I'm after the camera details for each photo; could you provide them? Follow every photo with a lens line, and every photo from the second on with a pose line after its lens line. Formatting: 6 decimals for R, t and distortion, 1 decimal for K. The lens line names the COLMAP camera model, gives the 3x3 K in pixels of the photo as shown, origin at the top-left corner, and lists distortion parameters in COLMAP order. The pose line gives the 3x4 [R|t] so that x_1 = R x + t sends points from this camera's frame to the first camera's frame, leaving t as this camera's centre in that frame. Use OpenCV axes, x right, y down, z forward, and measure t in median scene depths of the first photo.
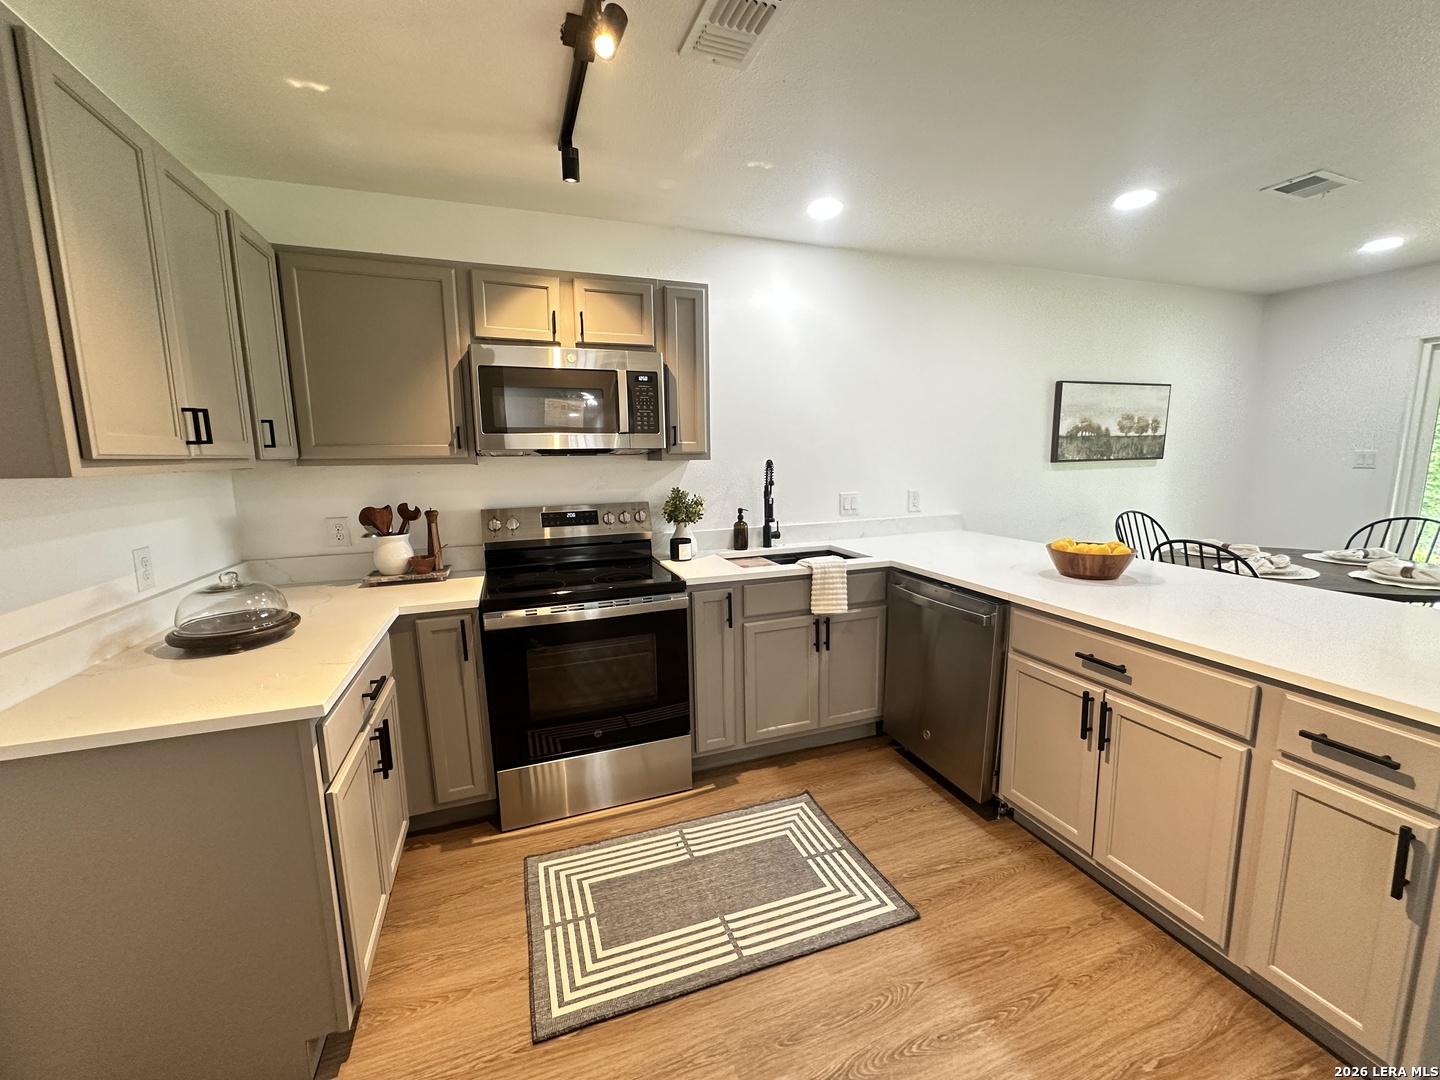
lens RADIAL K [[579.5, 0, 720.0], [0, 579.5, 540.0], [0, 0, 1]] dist [-0.002436, -0.000018]
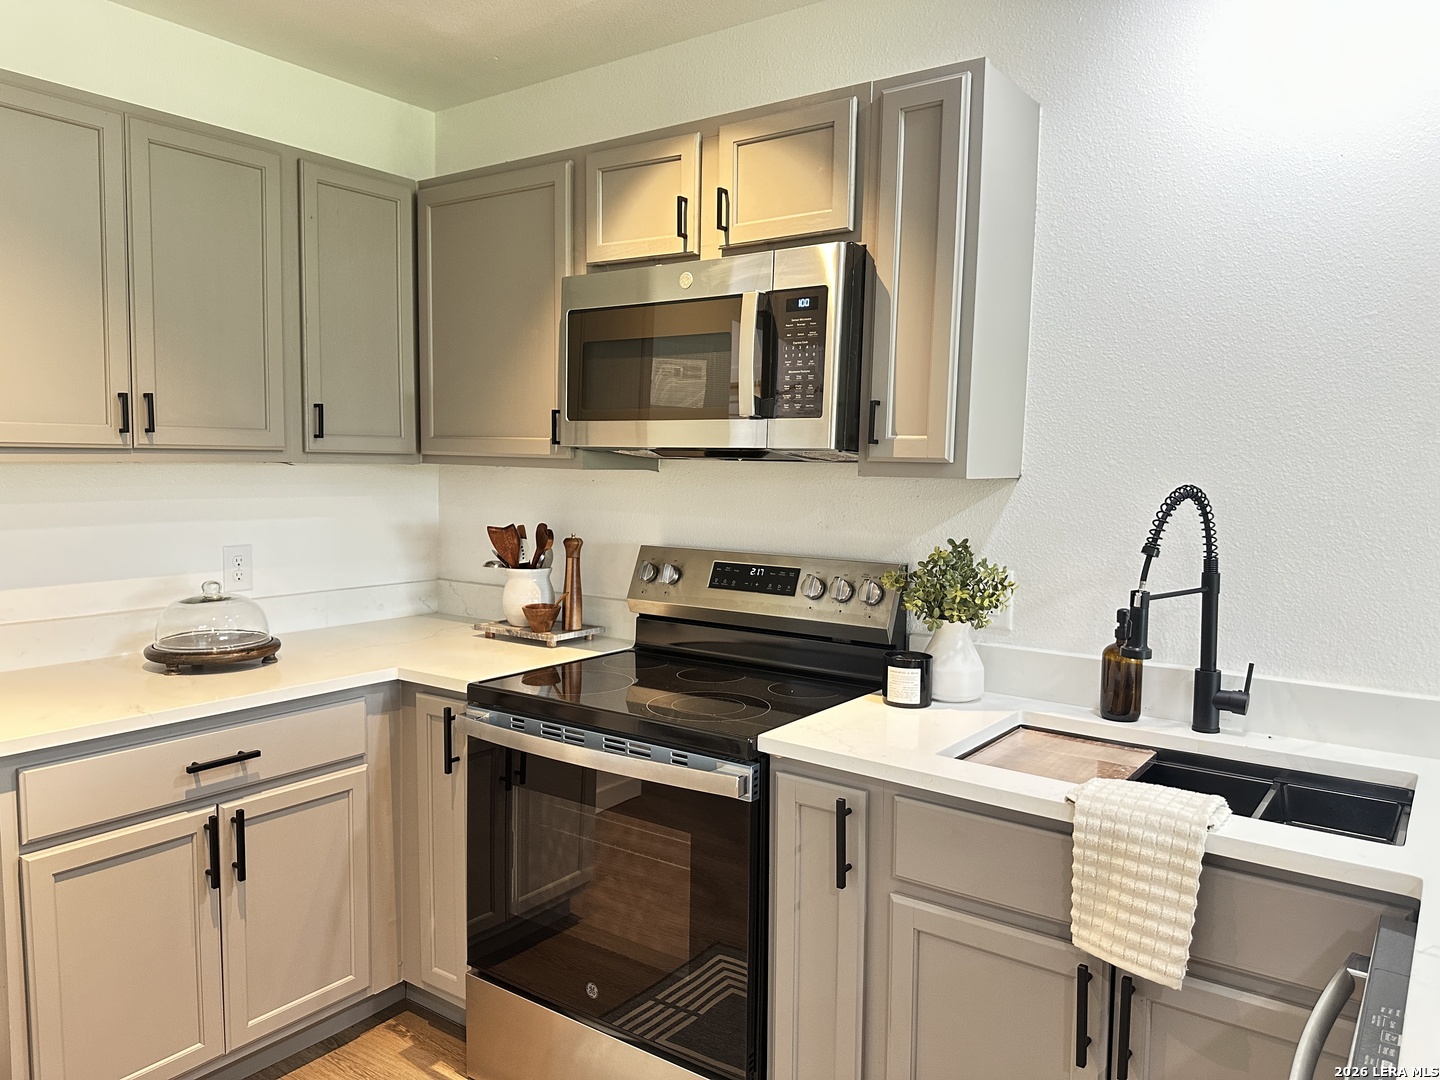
lens RADIAL K [[1041.4, 0, 720.0], [0, 1041.4, 540.0], [0, 0, 1]] dist [0.028077, -0.004380]
pose [[0.552557, 0.090828, -0.828512, 0.559578], [-0.143753, 0.989533, 0.012608, -0.087745], [0.820985, 0.112134, 0.559830, 0.491454]]
